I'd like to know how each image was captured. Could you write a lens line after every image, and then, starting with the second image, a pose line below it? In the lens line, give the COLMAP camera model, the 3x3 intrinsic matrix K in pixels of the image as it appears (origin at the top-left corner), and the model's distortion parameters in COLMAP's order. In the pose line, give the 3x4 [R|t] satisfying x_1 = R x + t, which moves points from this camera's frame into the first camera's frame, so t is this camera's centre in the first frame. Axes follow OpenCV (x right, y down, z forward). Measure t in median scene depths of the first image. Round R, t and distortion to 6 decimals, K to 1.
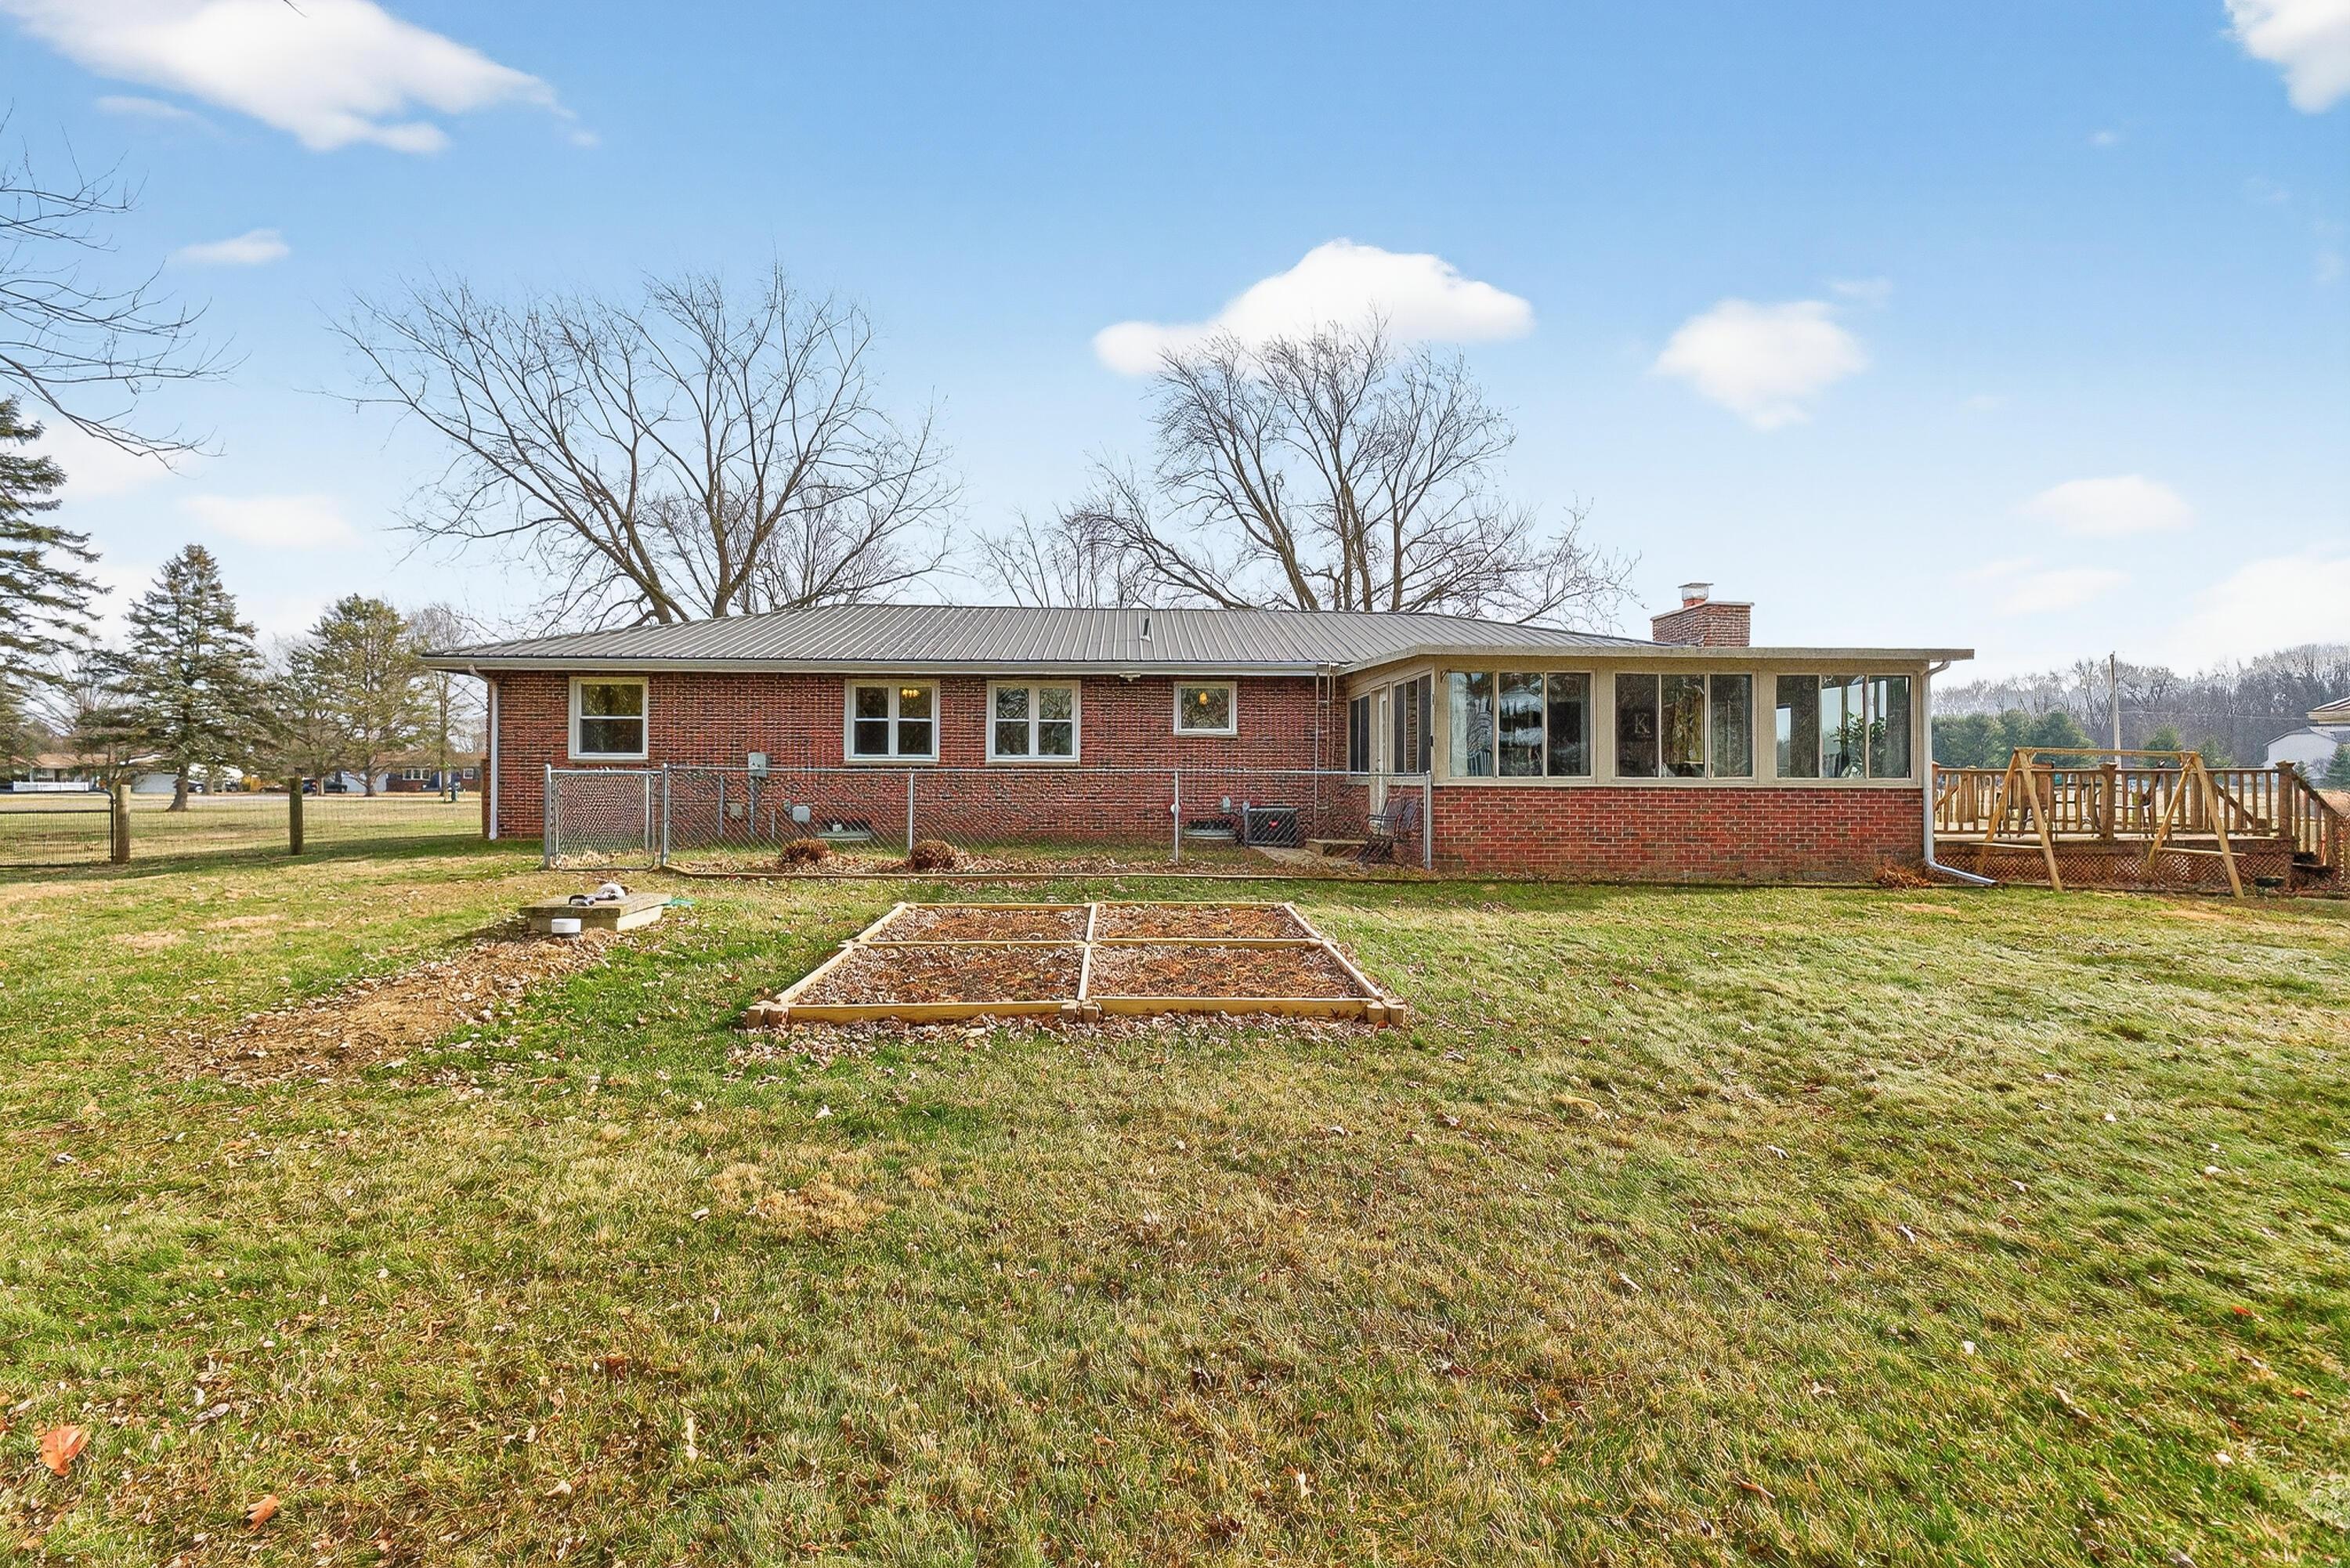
lens RADIAL K [[971.6, 0, 1161.6], [0, 971.6, 781.9], [0, 0, 1]] dist [0.000490, 0.000211]
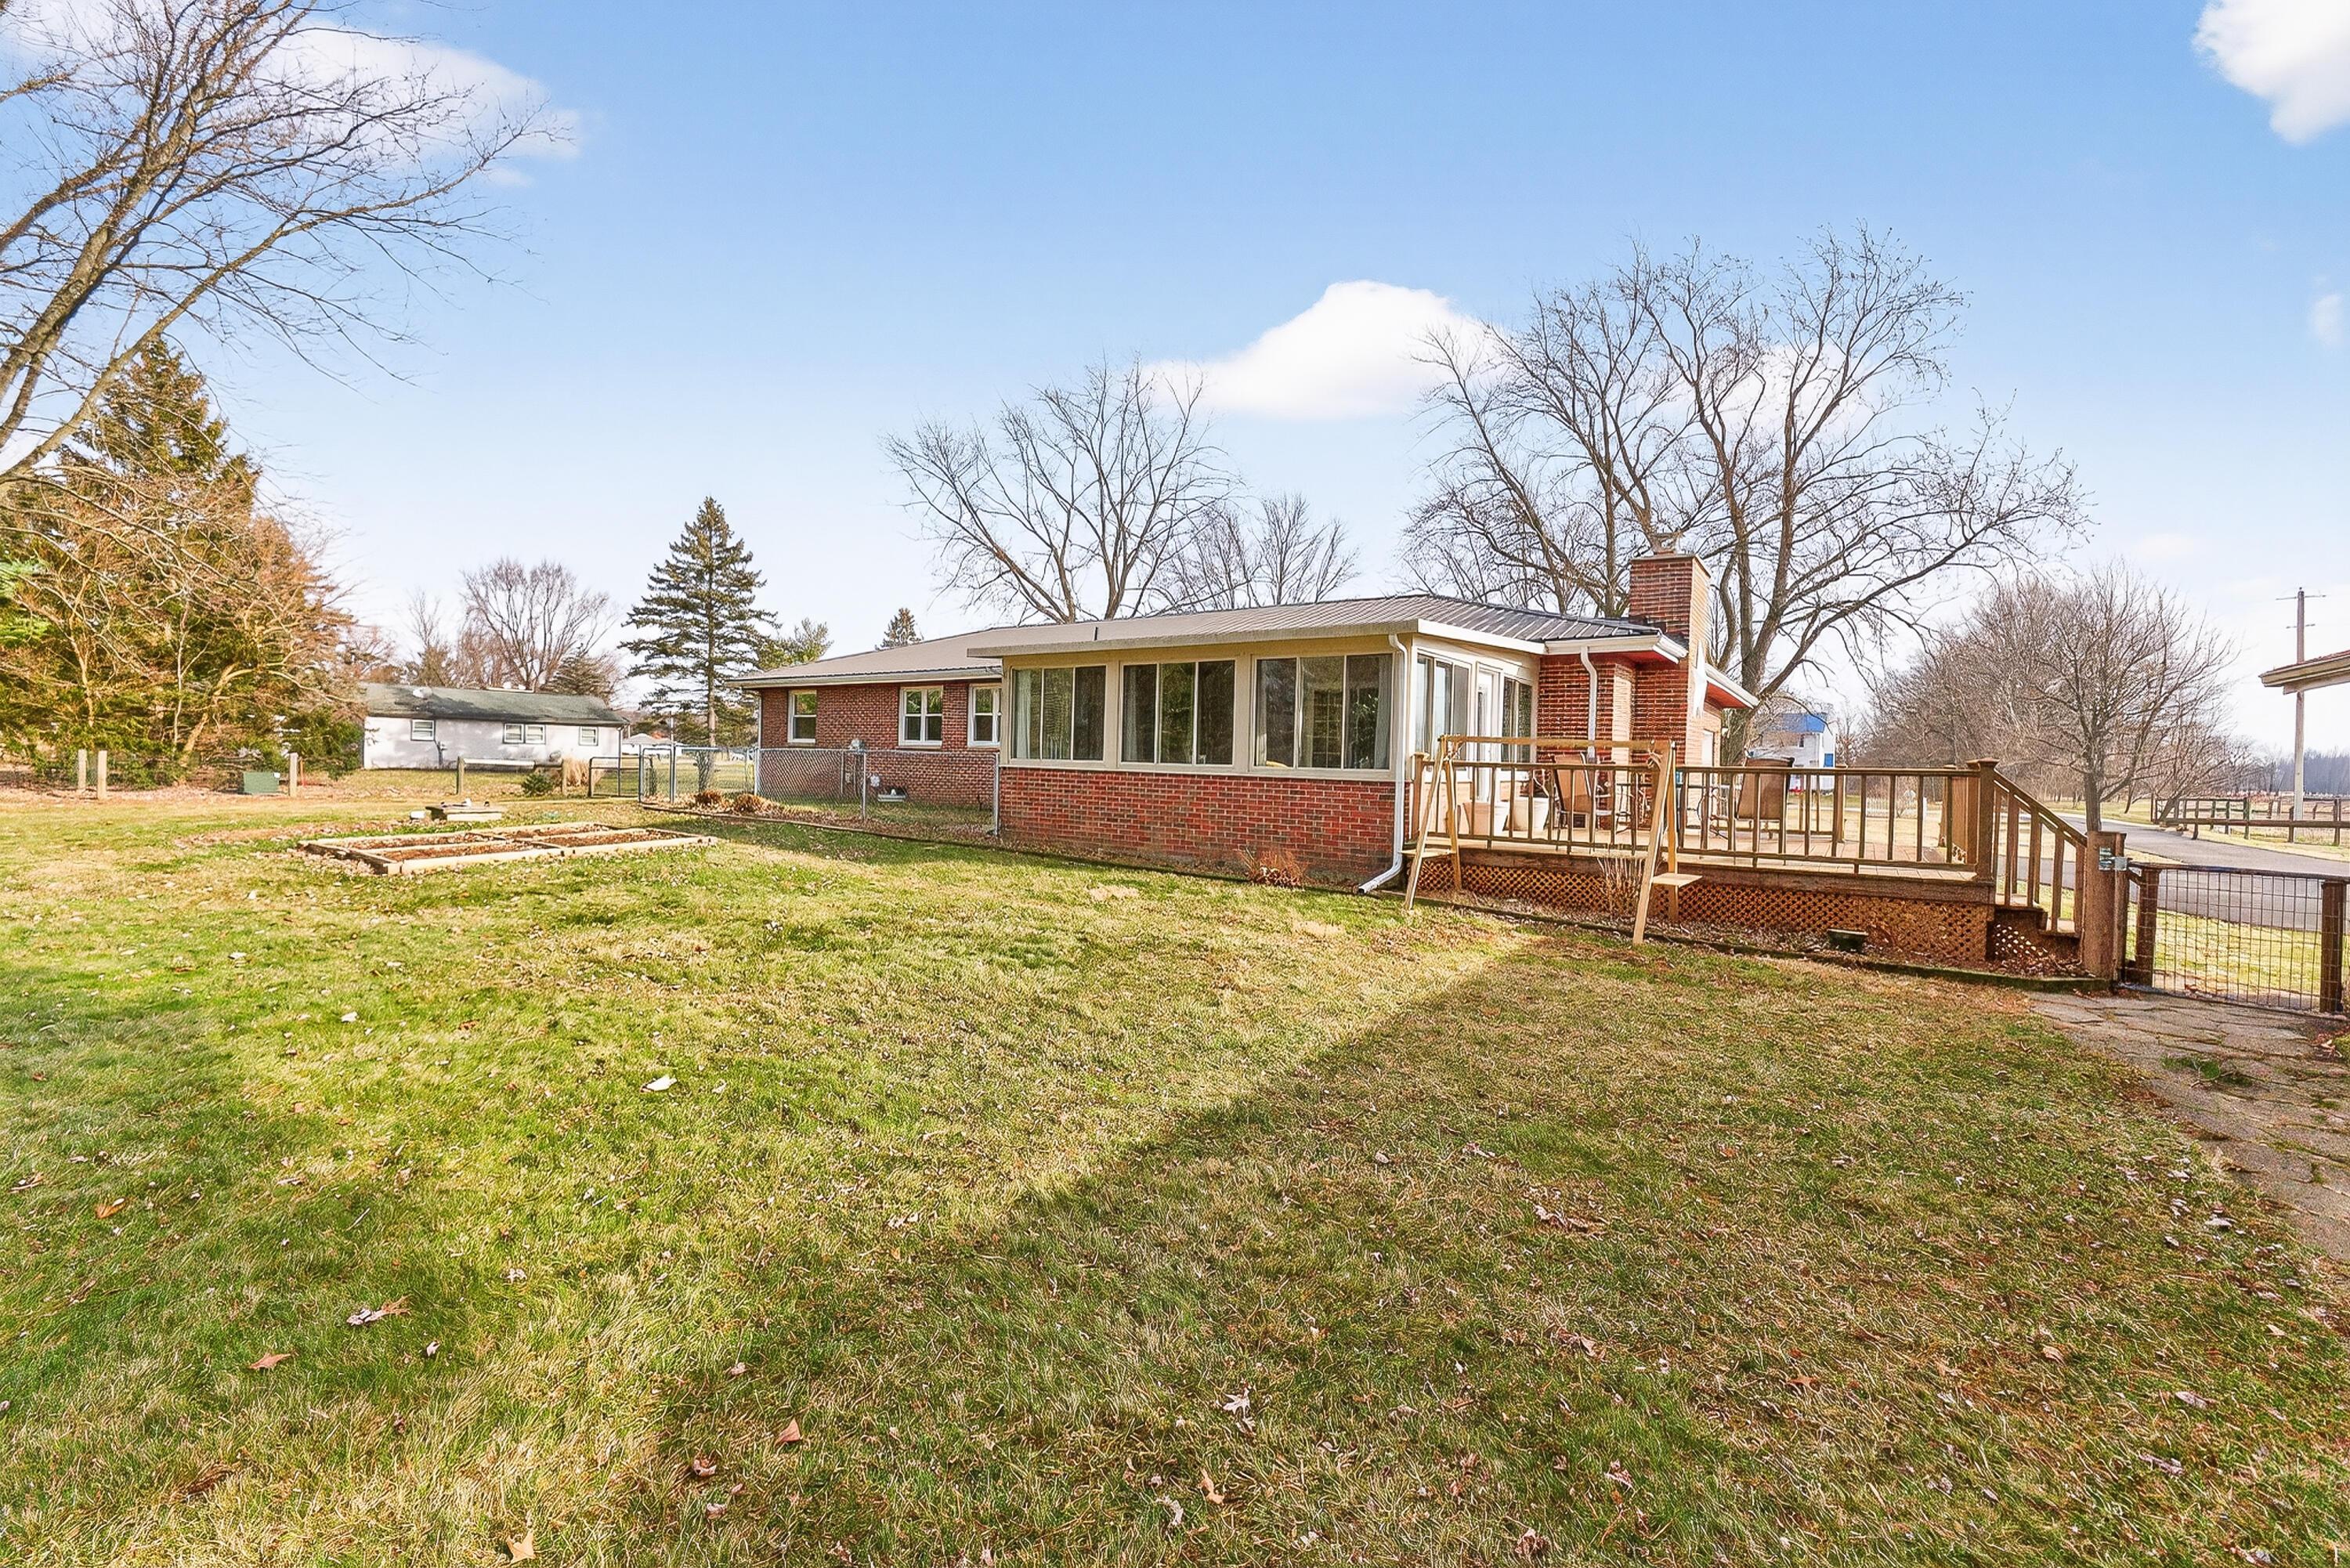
lens RADIAL K [[971.6, 0, 1161.6], [0, 971.6, 781.9], [0, 0, 1]] dist [0.000490, 0.000211]
pose [[0.779955, 0.031671, -0.625034, 0.958288], [-0.030002, 0.999463, 0.013206, 0.001892], [0.625116, 0.008452, 0.780486, 0.166272]]
